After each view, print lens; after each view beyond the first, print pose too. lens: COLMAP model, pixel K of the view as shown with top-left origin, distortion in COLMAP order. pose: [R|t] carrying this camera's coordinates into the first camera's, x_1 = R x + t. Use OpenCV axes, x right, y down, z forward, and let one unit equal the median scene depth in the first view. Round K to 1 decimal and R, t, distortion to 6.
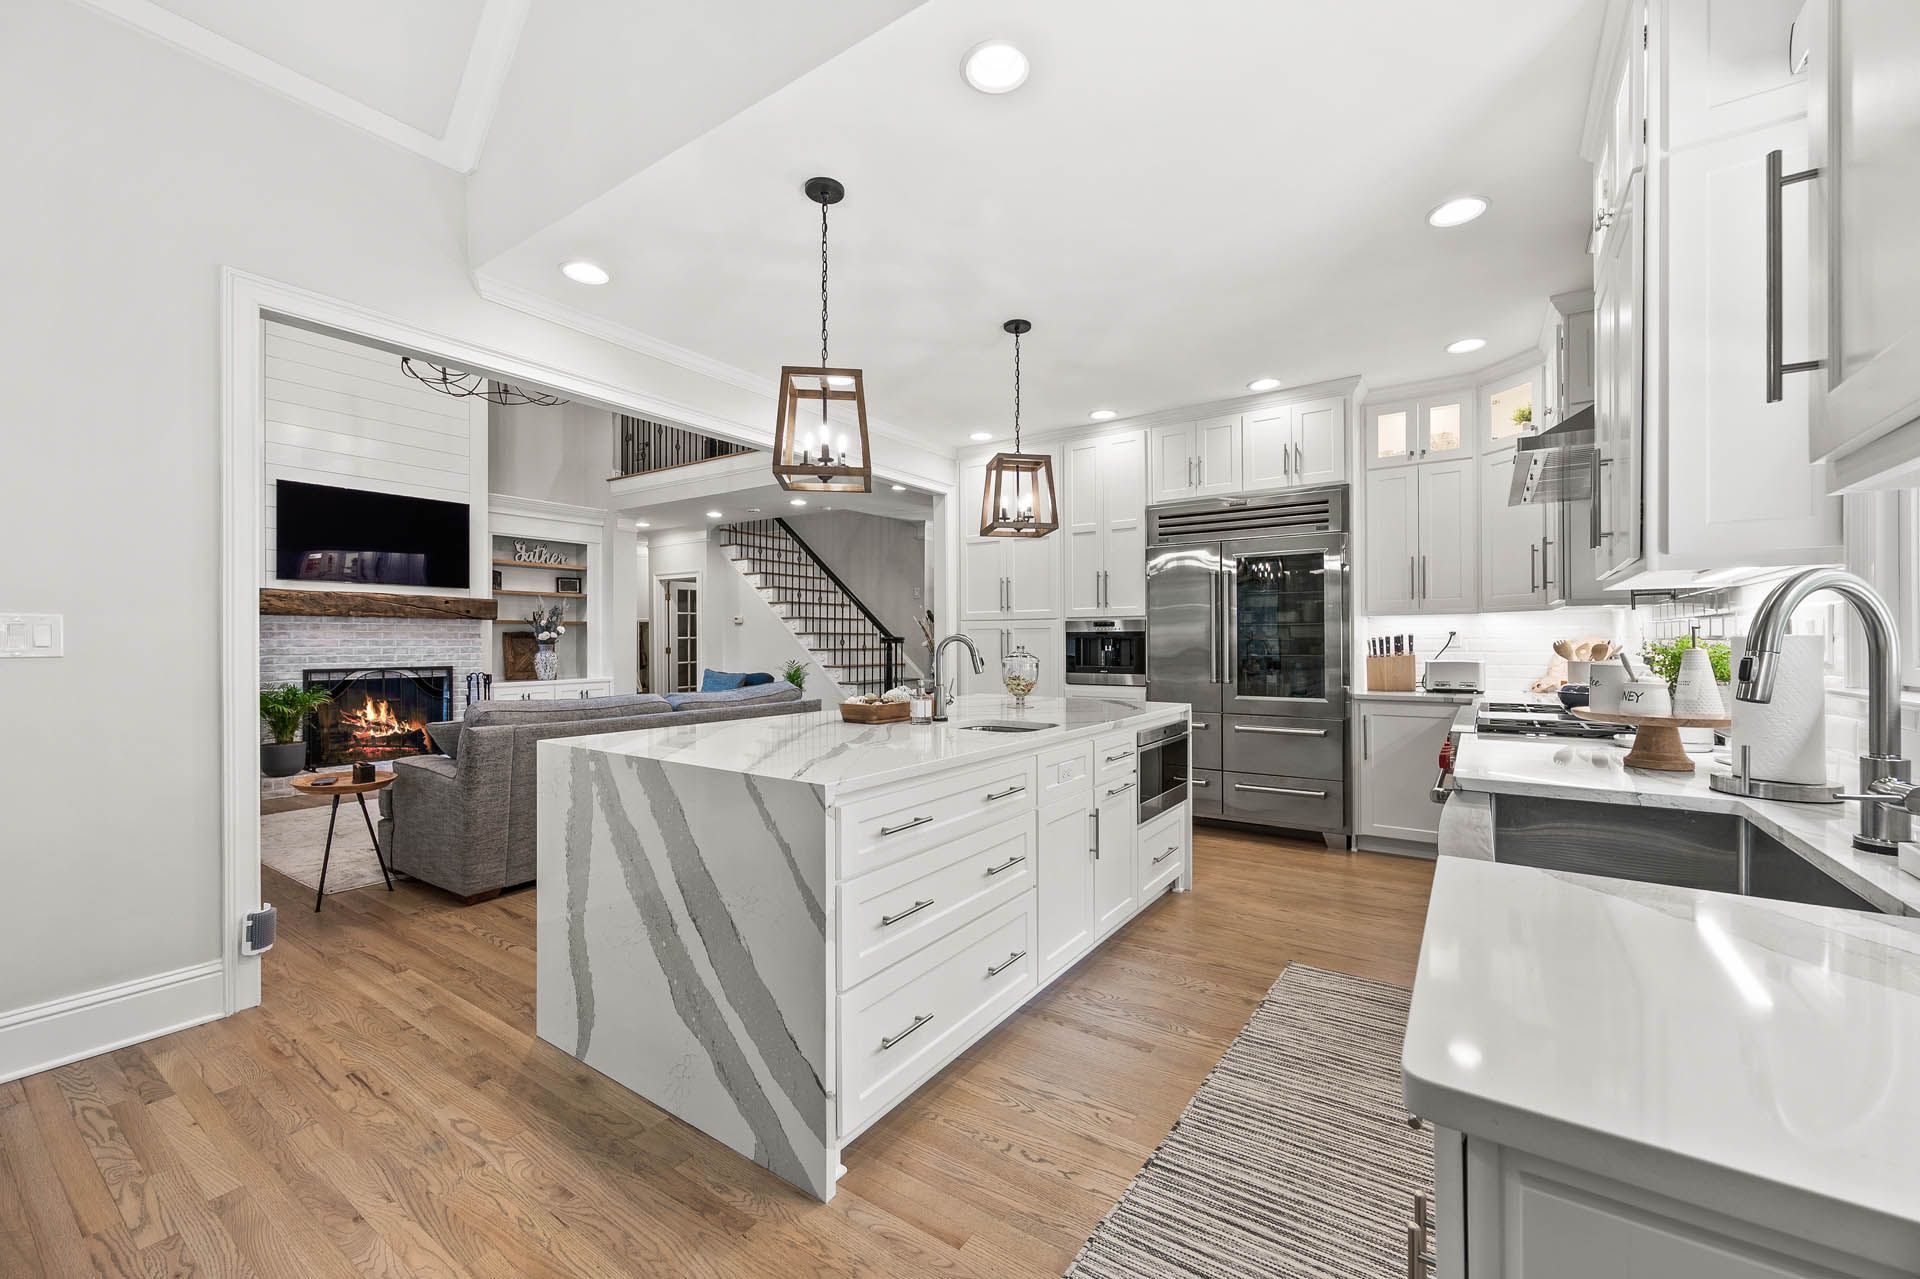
lens RADIAL K [[757.7, 0, 966.1], [0, 757.7, 632.2], [0, 0, 1]] dist [-0.001356, -0.000112]
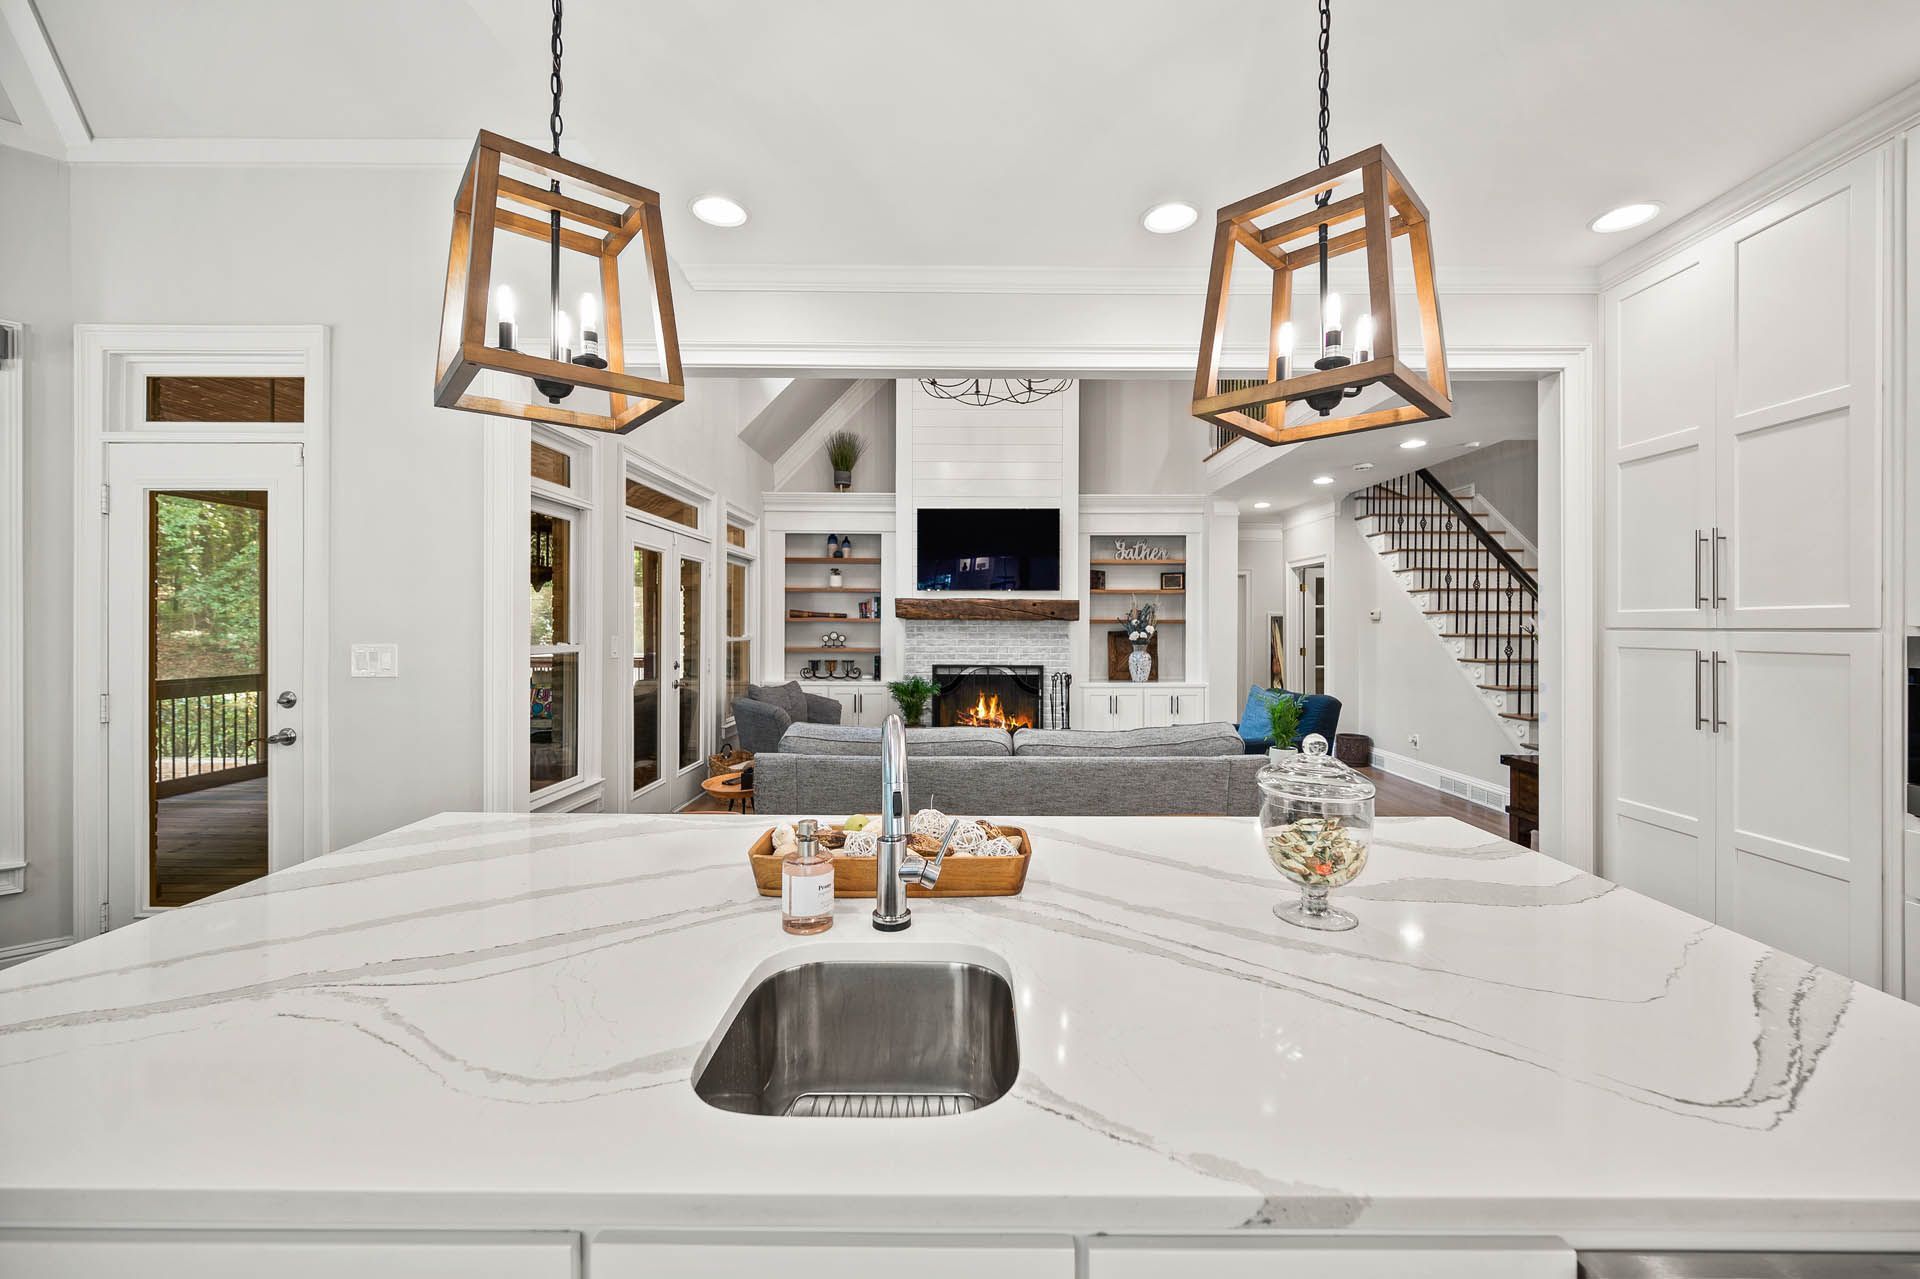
lens RADIAL K [[757.7, 0, 966.1], [0, 757.7, 632.2], [0, 0, 1]] dist [-0.001356, -0.000112]
pose [[0.562425, 0.009787, -0.826791, 0.189485], [0.005864, 0.999858, 0.015825, -0.026811], [0.826828, -0.013749, 0.562287, 0.474372]]
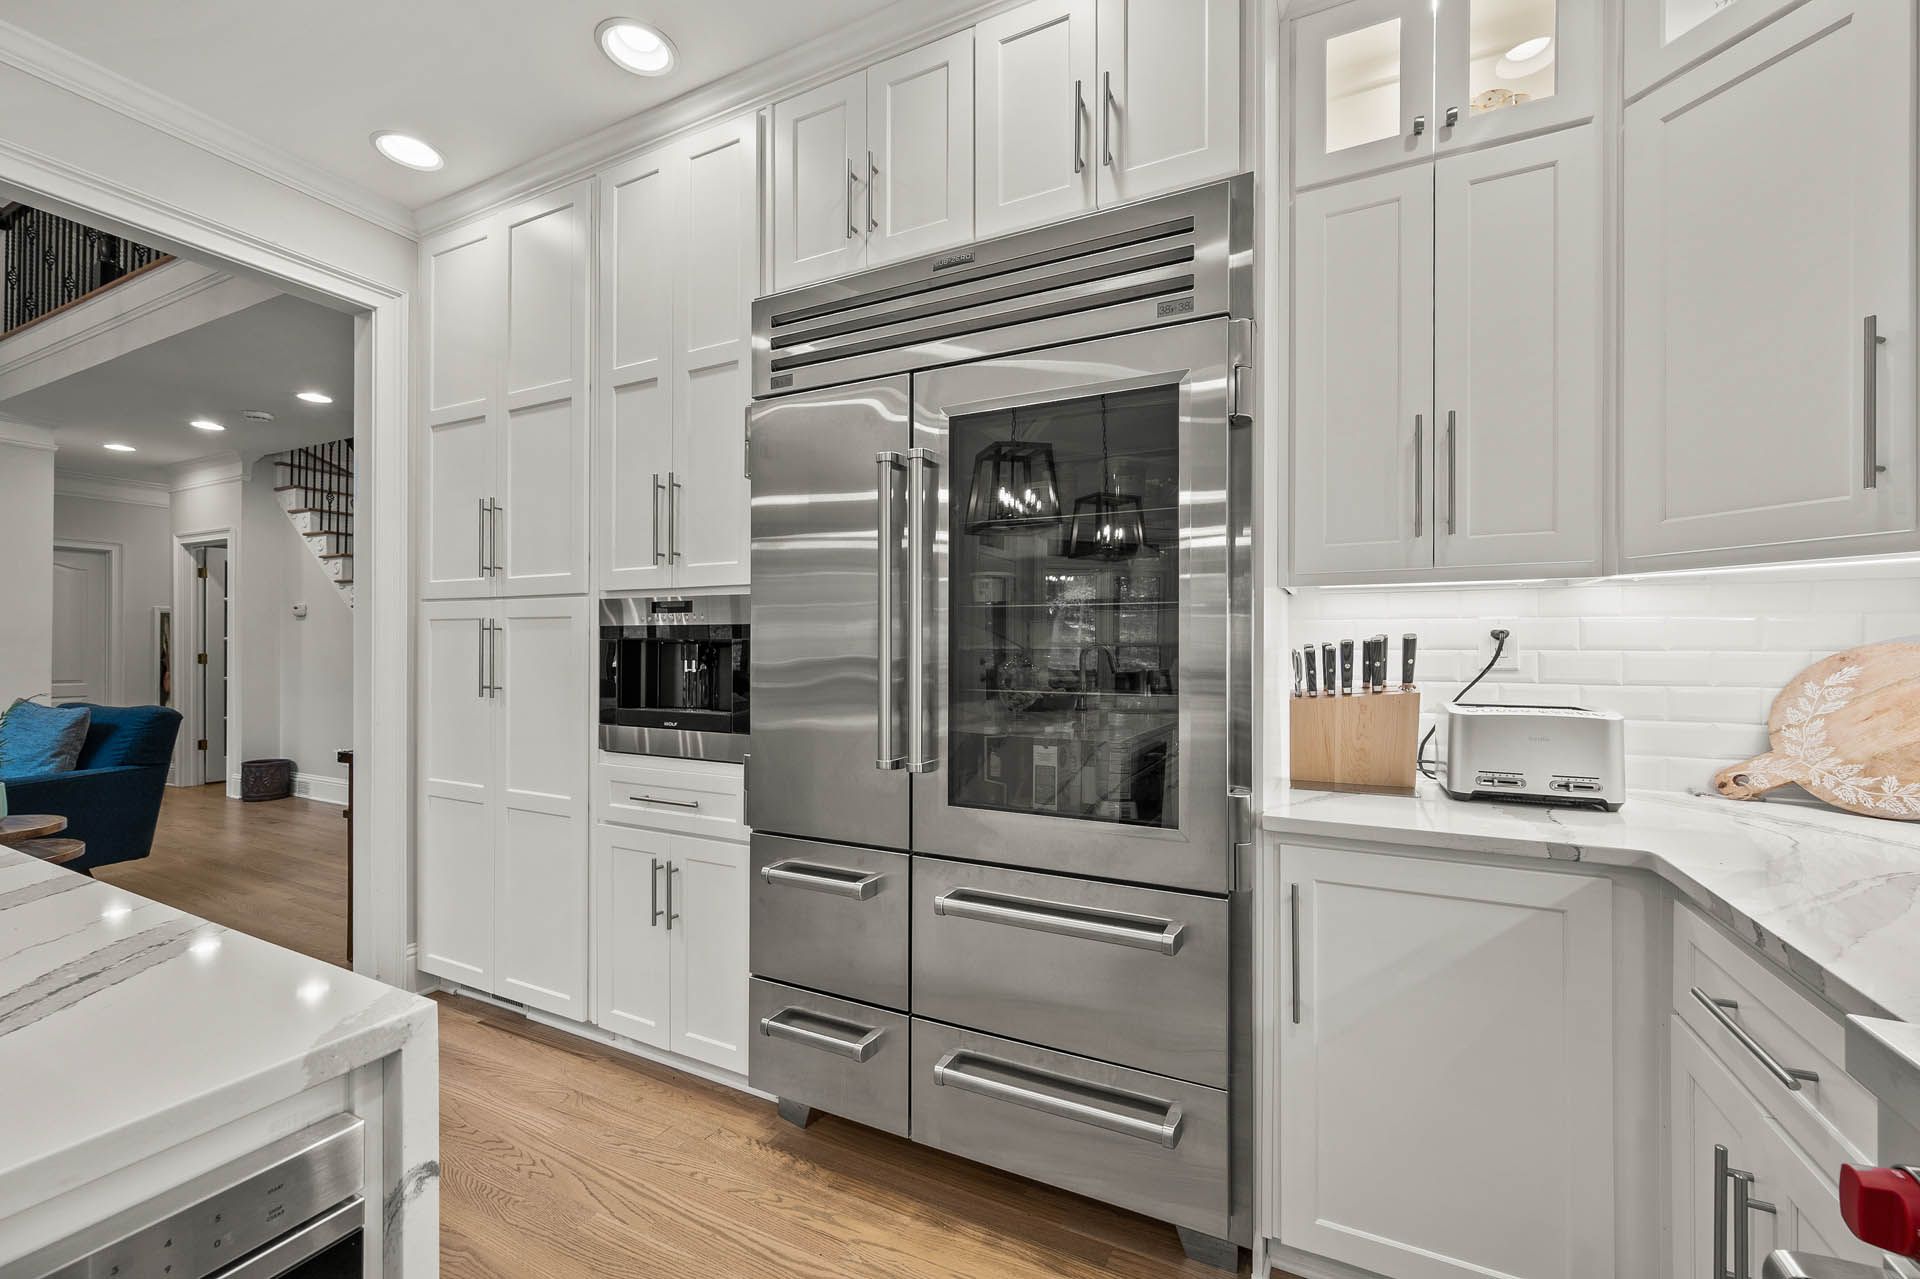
lens RADIAL K [[777.3, 0, 968.2], [0, 777.3, 642.9], [0, 0, 1]] dist [-0.000755, 0.000036]
pose [[0.989291, 0.009283, 0.145660, 0.290482], [-0.009911, 0.999944, 0.003590, 0.006162], [-0.145619, -0.004995, 0.989328, 0.591418]]
